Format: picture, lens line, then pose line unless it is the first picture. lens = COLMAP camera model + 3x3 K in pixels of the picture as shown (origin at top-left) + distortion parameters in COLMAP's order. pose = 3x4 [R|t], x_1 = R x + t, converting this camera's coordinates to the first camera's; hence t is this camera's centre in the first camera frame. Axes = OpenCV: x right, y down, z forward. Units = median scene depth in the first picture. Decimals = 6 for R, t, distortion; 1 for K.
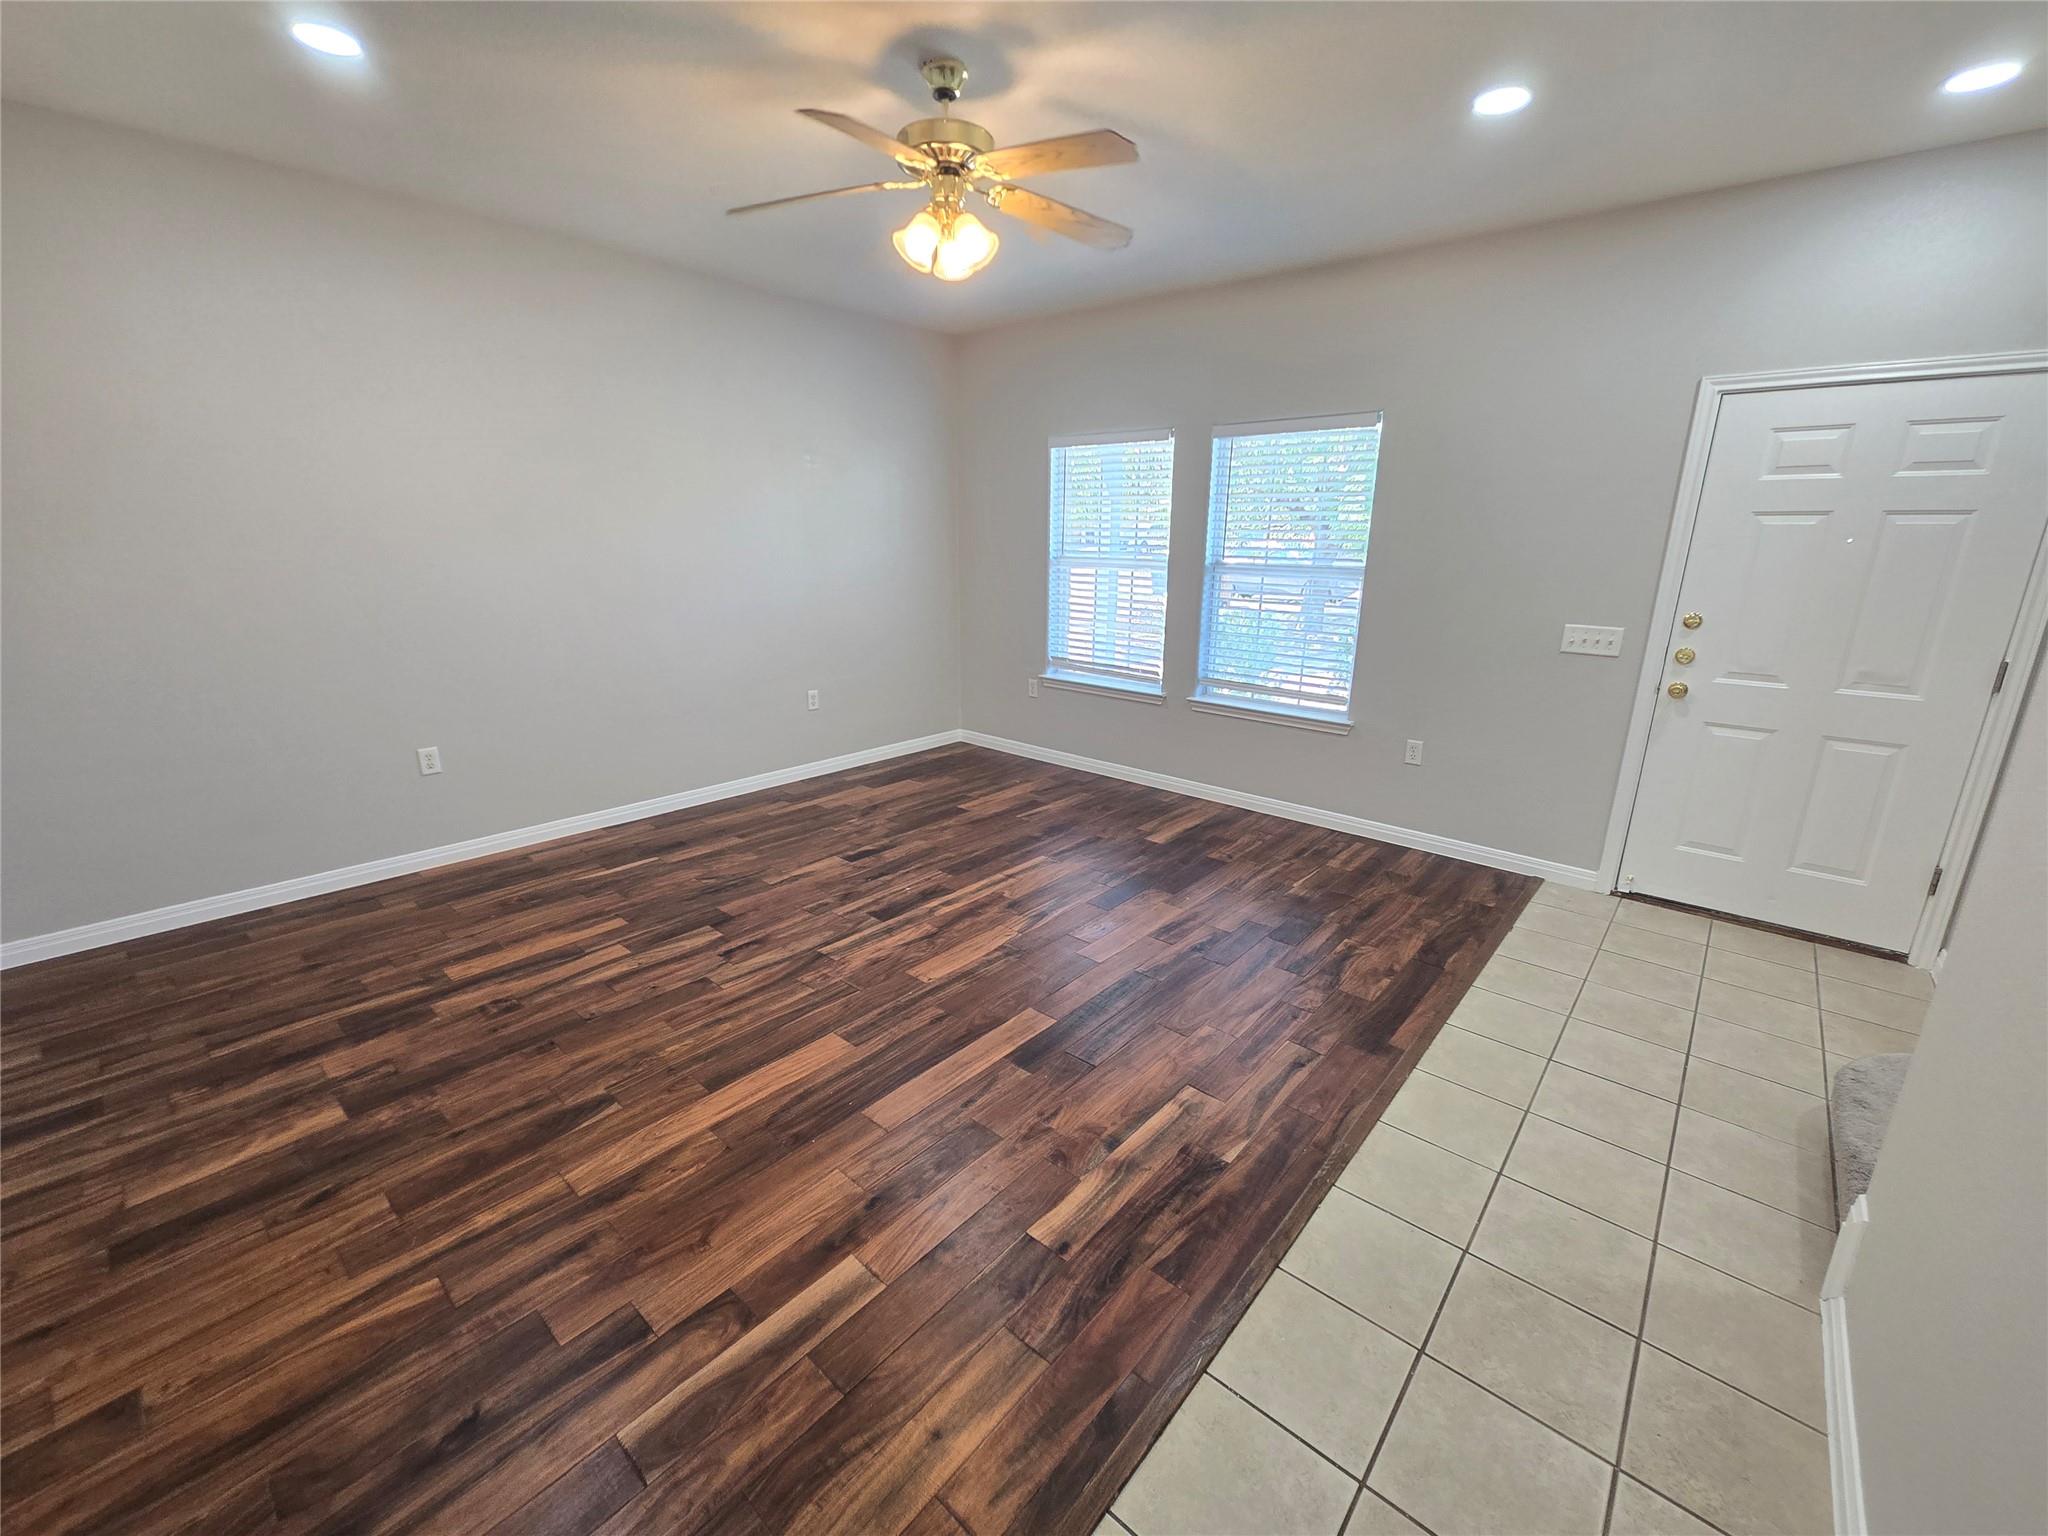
lens RADIAL K [[839.6, 0, 1025.3], [0, 839.6, 763.6], [0, 0, 1]] dist [0.000289, 0.000806]
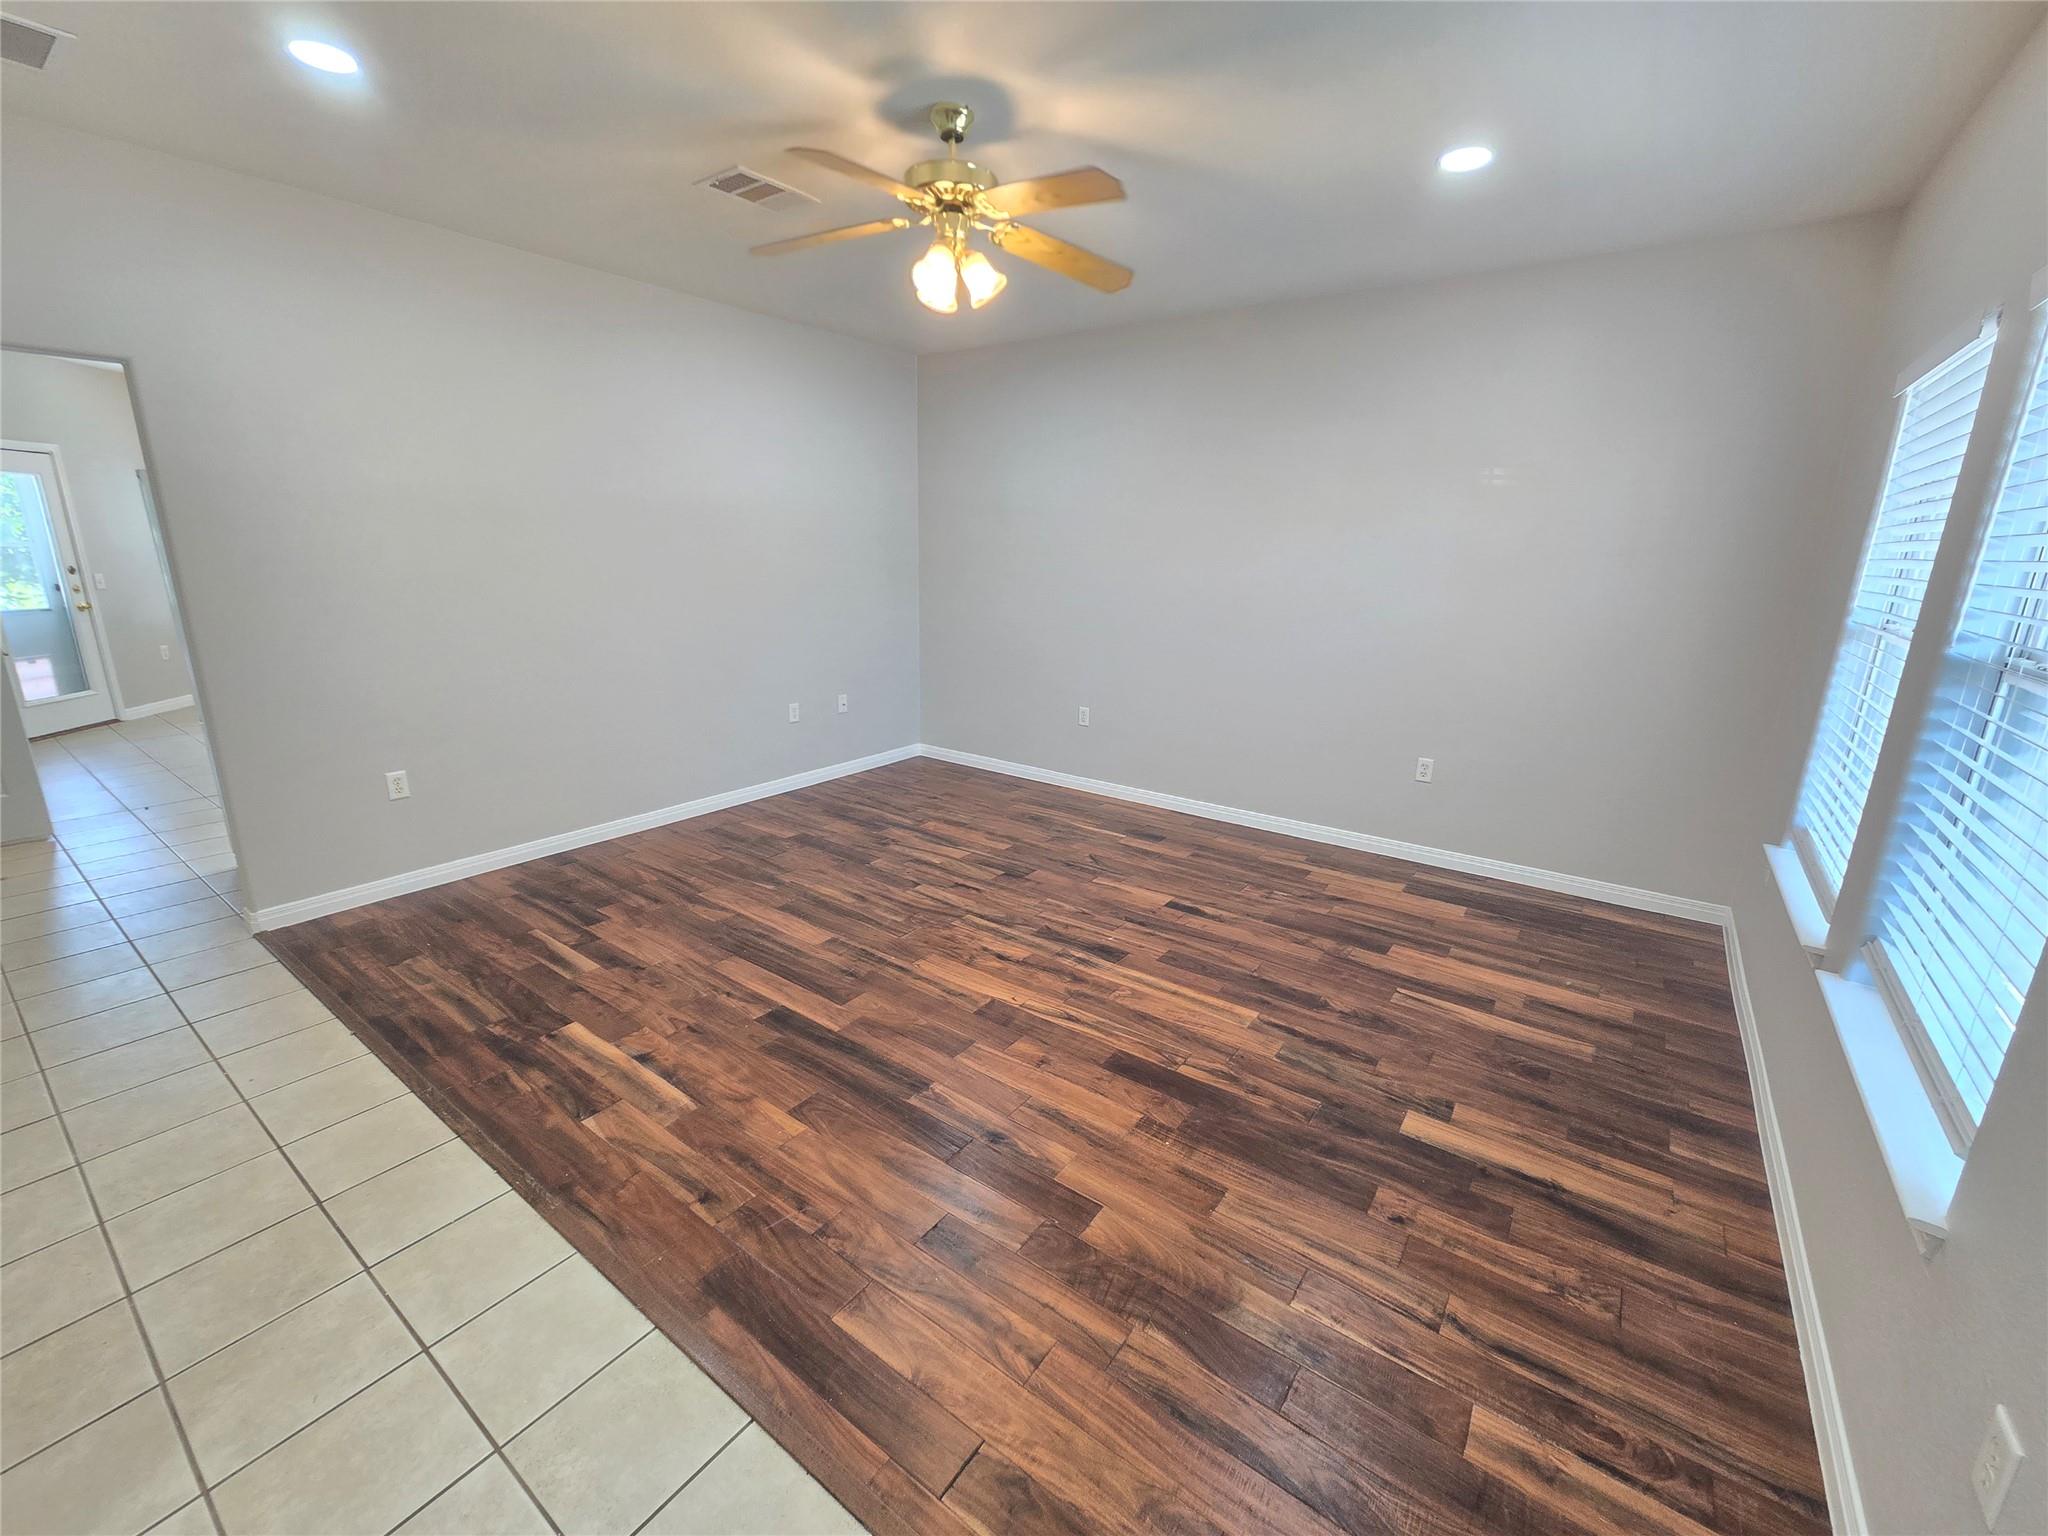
lens RADIAL K [[839.6, 0, 1029.5], [0, 839.6, 767.8], [0, 0, 1]] dist [0.000289, 0.000806]
pose [[0.086276, 0.239547, -0.967044, 0.747862], [-0.280355, 0.937276, 0.207161, -0.207457], [0.956011, 0.253243, 0.148022, 0.772678]]
